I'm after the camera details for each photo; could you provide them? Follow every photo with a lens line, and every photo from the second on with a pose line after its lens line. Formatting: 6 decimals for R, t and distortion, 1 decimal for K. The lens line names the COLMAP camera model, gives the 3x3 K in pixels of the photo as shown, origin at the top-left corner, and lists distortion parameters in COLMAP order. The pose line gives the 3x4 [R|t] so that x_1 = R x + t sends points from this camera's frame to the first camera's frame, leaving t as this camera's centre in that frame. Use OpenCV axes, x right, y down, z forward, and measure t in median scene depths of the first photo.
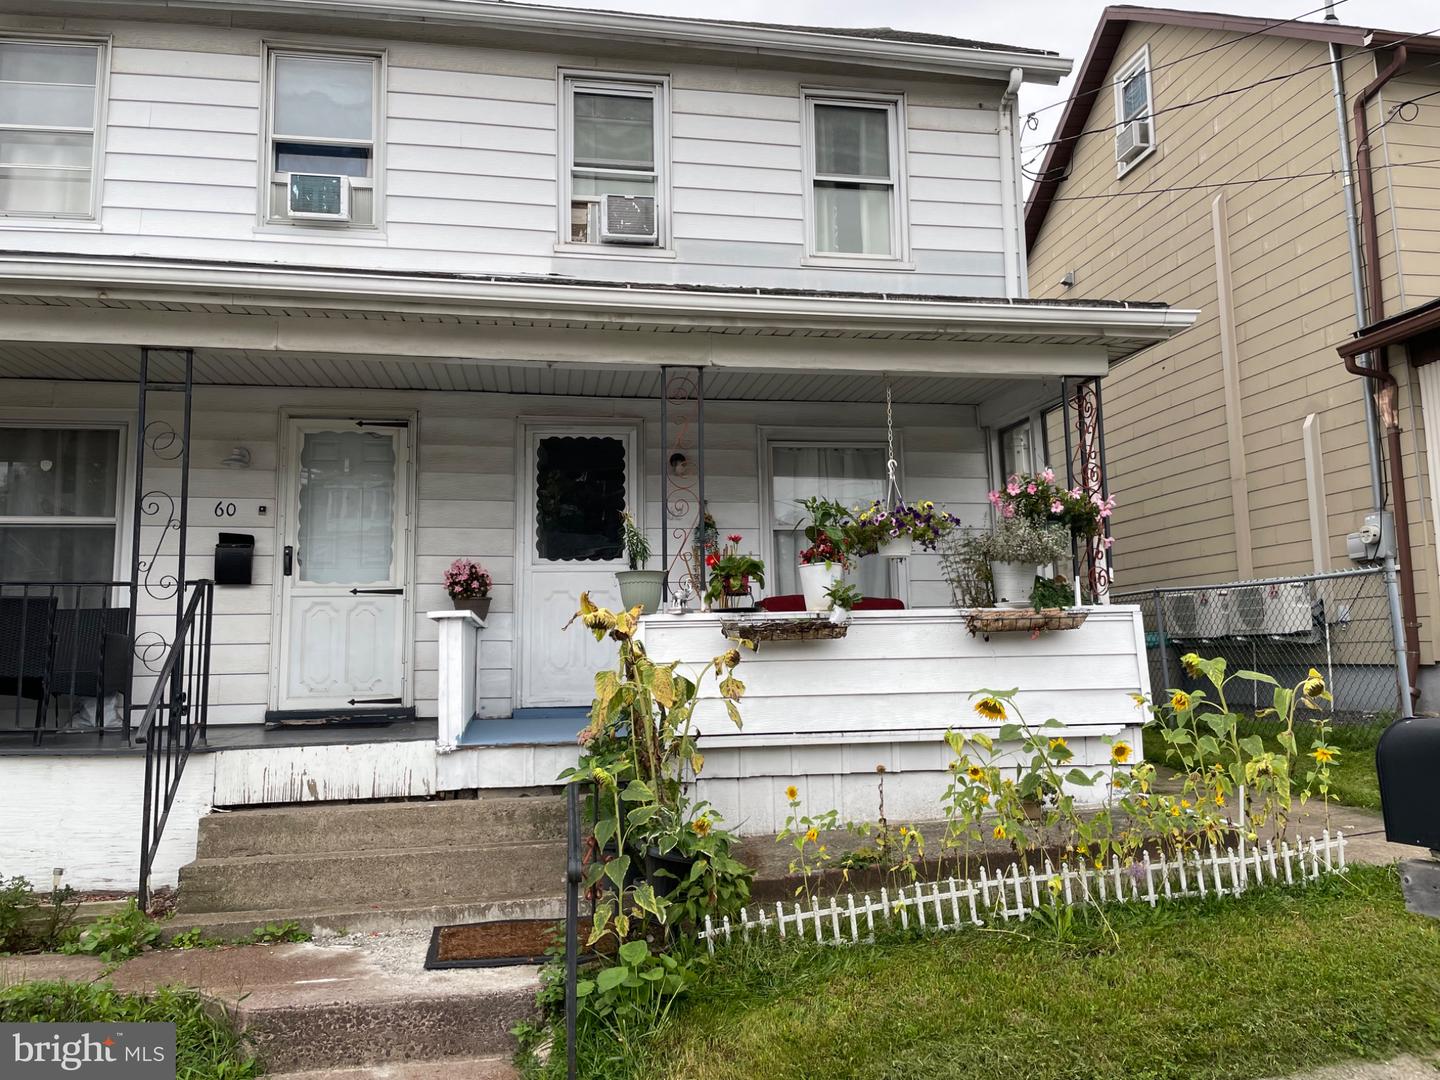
lens RADIAL K [[1085.6, 0, 719.8], [0, 1085.6, 531.6], [0, 0, 1]] dist [0.091658, -0.124599]
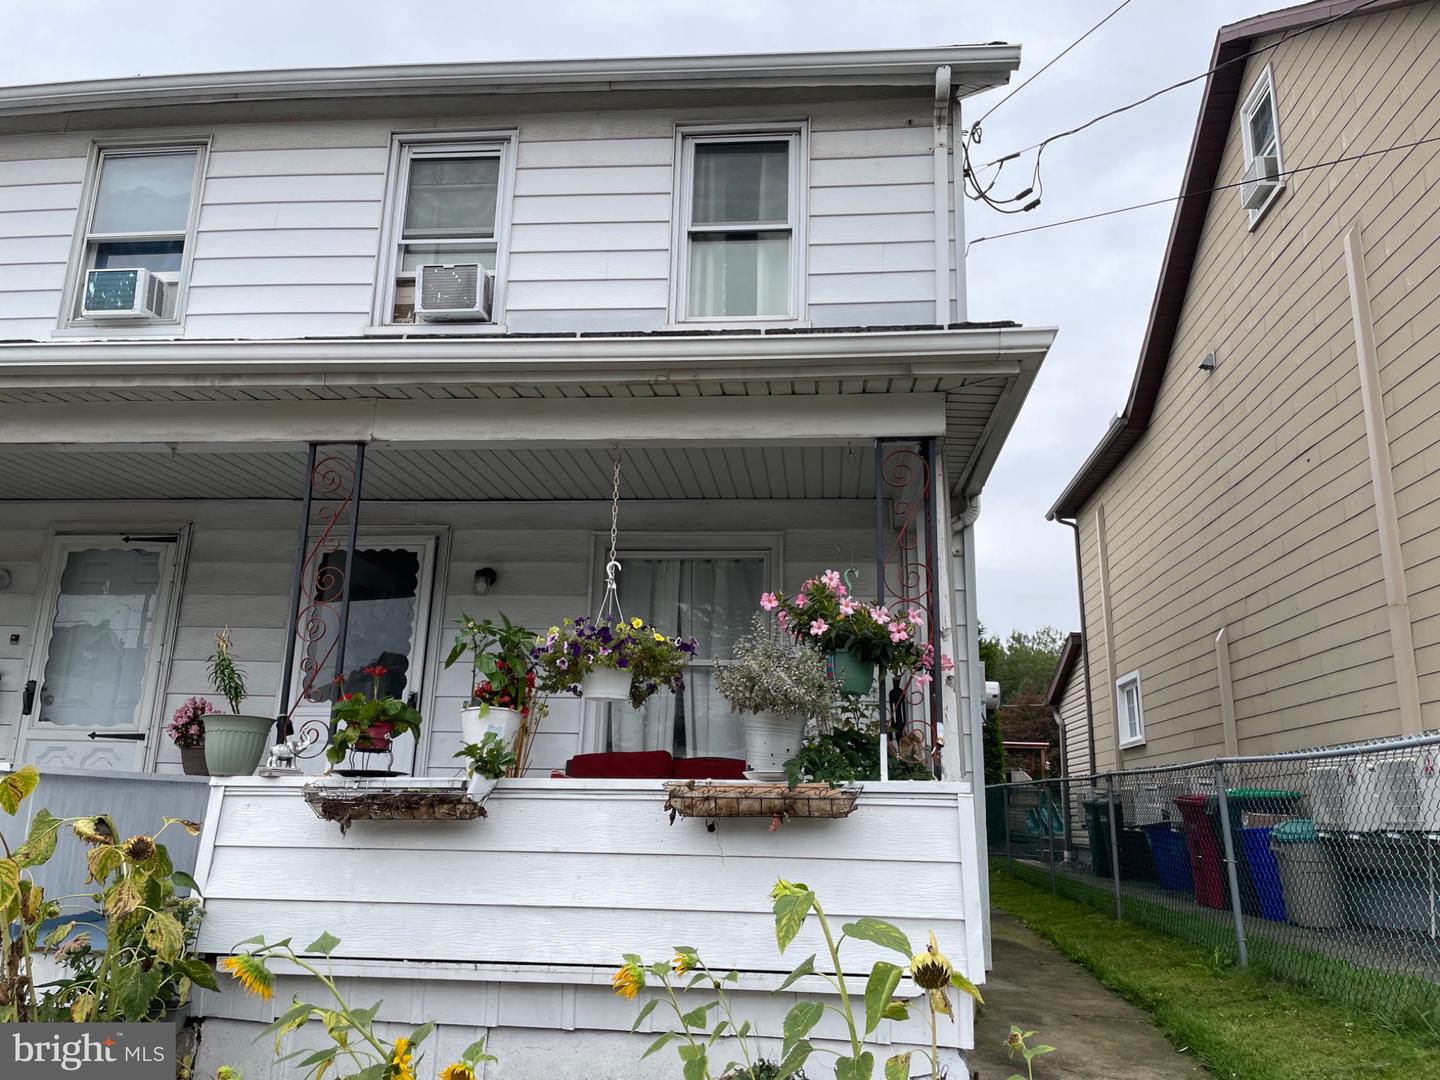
lens RADIAL K [[1085.6, 0, 713.7], [0, 1085.6, 551.4], [0, 0, 1]] dist [0.091658, -0.124599]
pose [[0.962838, -0.021710, -0.269206, 0.353184], [-0.009977, 0.993225, -0.115780, 0.007442], [0.269896, 0.114163, 0.956098, 0.291069]]
